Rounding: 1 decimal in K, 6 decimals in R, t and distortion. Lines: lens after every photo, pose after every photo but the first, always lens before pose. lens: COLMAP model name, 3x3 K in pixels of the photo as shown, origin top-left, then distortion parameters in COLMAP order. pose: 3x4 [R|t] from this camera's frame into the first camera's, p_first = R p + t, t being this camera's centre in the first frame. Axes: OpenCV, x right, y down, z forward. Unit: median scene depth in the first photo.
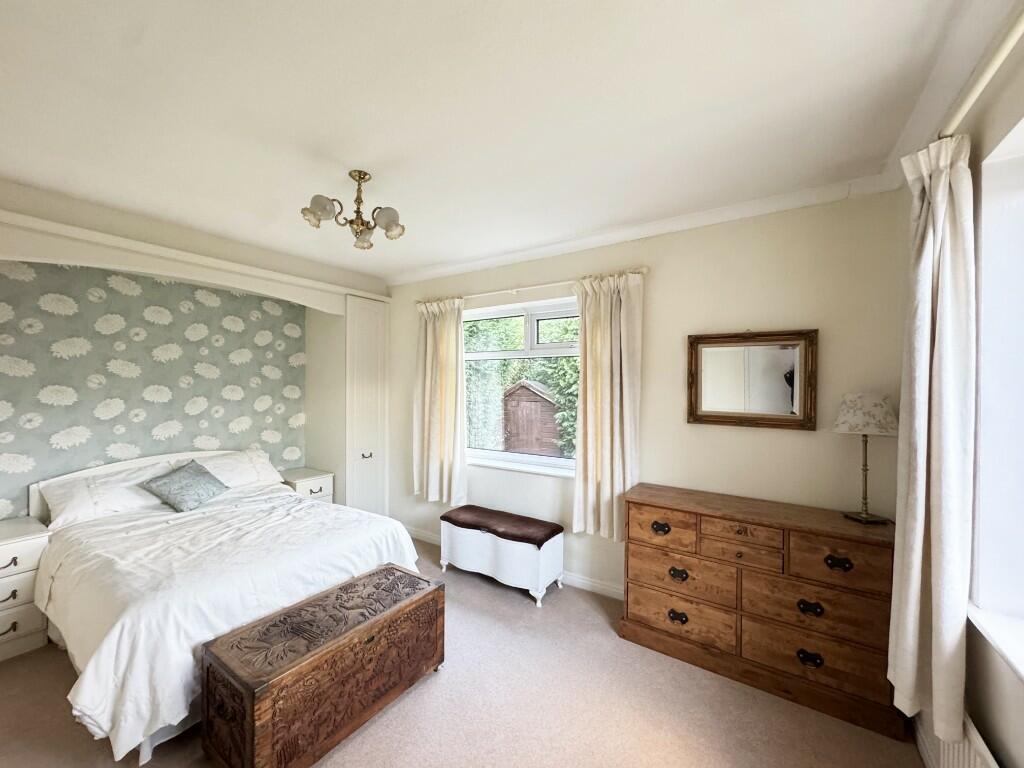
lens RADIAL K [[408.8, 0, 510.6], [0, 408.8, 385.9], [0, 0, 1]] dist [-0.004444, 0.001019]
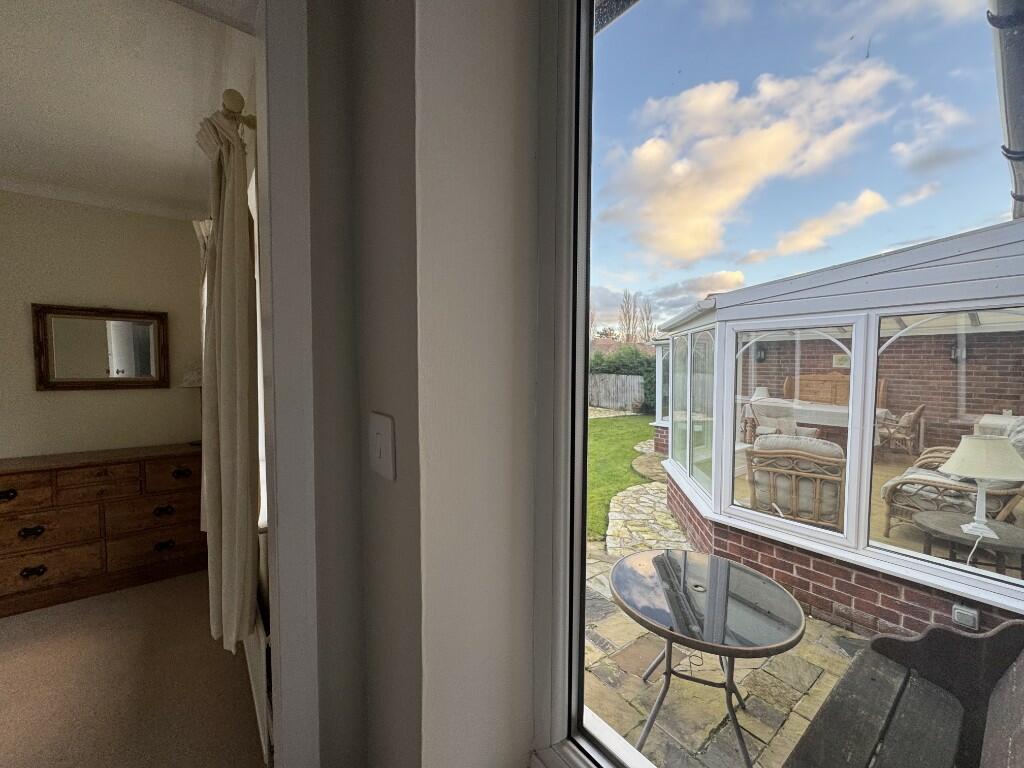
lens RADIAL K [[408.8, 0, 513.0], [0, 408.8, 383.6], [0, 0, 1]] dist [-0.004444, 0.001019]
pose [[0.318823, -0.052060, 0.946383, -0.168478], [0.000354, 0.998497, 0.054807, 0.021118], [-0.947814, -0.017139, 0.318362, -0.512942]]
